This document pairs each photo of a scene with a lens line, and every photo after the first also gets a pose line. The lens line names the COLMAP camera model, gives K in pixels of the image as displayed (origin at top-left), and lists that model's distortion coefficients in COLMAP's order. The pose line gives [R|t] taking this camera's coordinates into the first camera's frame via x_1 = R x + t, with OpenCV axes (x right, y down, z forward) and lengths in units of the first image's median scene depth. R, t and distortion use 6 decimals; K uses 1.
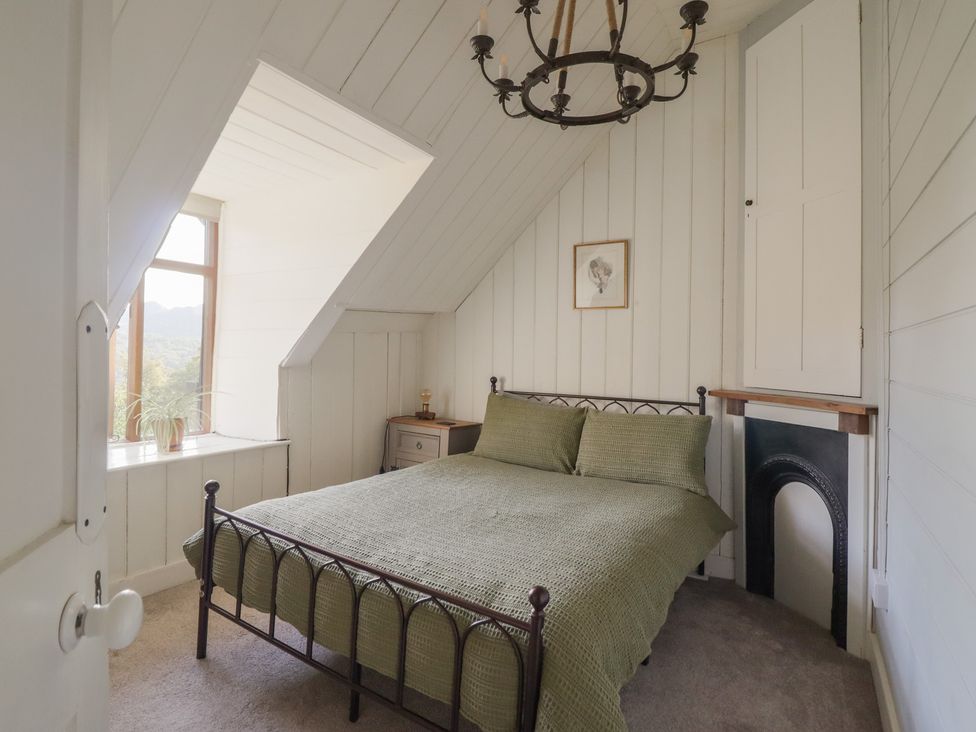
lens RADIAL K [[505.0, 0, 490.8], [0, 505.0, 351.1], [0, 0, 1]] dist [-0.002191, -0.011827]
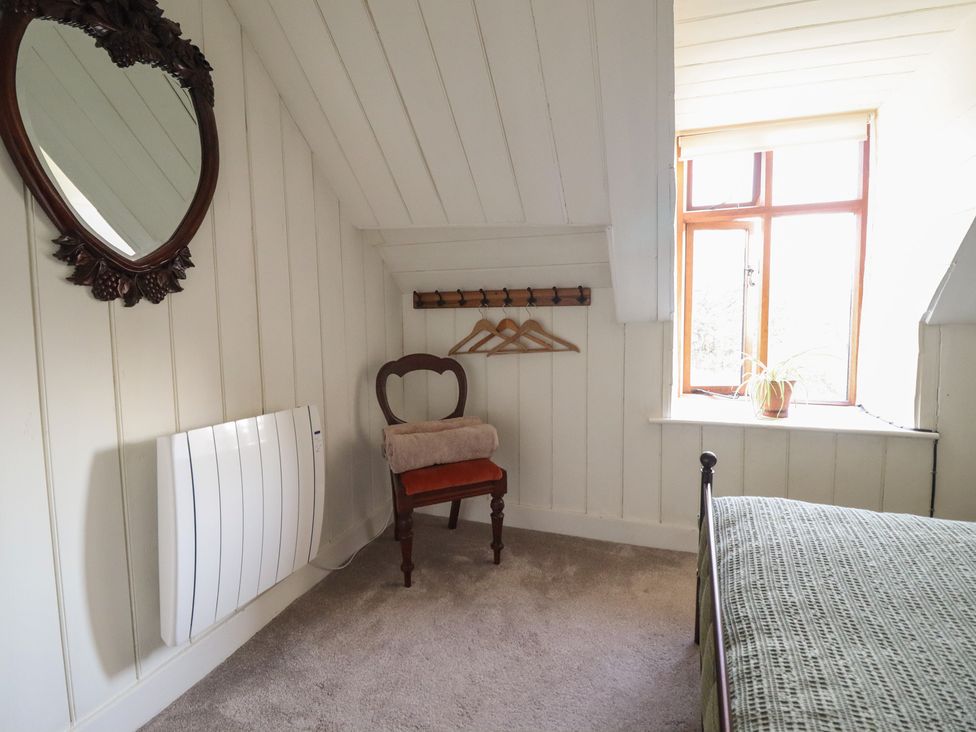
lens RADIAL K [[505.0, 0, 490.8], [0, 505.0, 351.1], [0, 0, 1]] dist [-0.002191, -0.011827]
pose [[0.206719, 0.052276, -0.977003, 0.116687], [0.020811, 0.998111, 0.057808, 0.014961], [0.978179, -0.032283, 0.205241, 0.264079]]
